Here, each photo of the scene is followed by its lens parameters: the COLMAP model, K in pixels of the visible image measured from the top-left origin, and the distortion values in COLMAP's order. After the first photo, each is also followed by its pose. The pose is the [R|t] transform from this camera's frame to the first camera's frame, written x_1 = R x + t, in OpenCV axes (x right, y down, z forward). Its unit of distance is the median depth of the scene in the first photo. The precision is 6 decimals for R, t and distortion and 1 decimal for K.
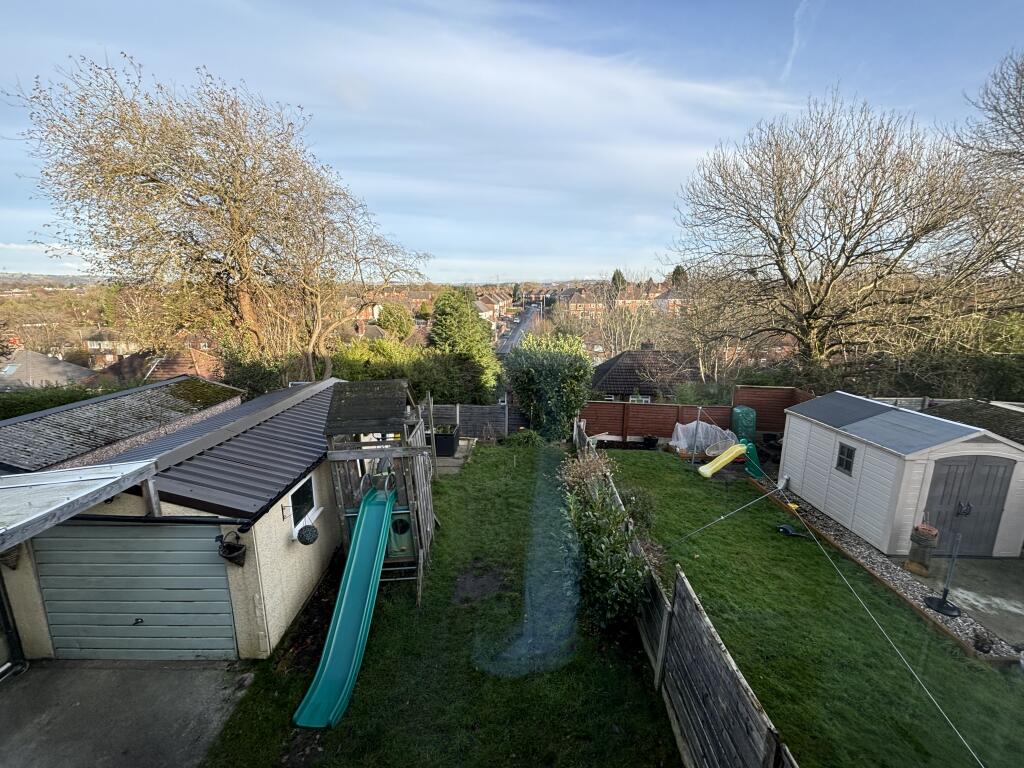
lens RADIAL K [[416.3, 0, 513.2], [0, 416.3, 383.5], [0, 0, 1]] dist [-0.000681, 0.000072]
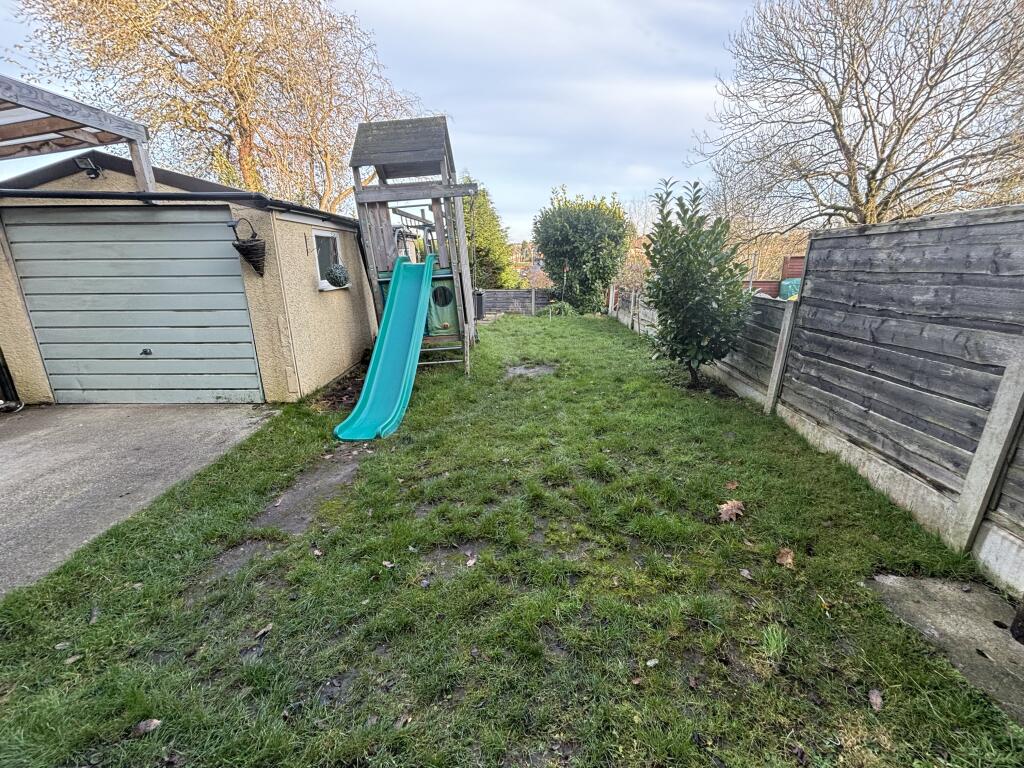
lens RADIAL K [[416.3, 0, 512.7], [0, 416.3, 385.9], [0, 0, 1]] dist [-0.000681, 0.000072]
pose [[0.999706, -0.012055, -0.021046, -0.131366], [0.013784, 0.996365, 0.084069, 0.551318], [0.019956, -0.084334, 0.996238, 0.159390]]
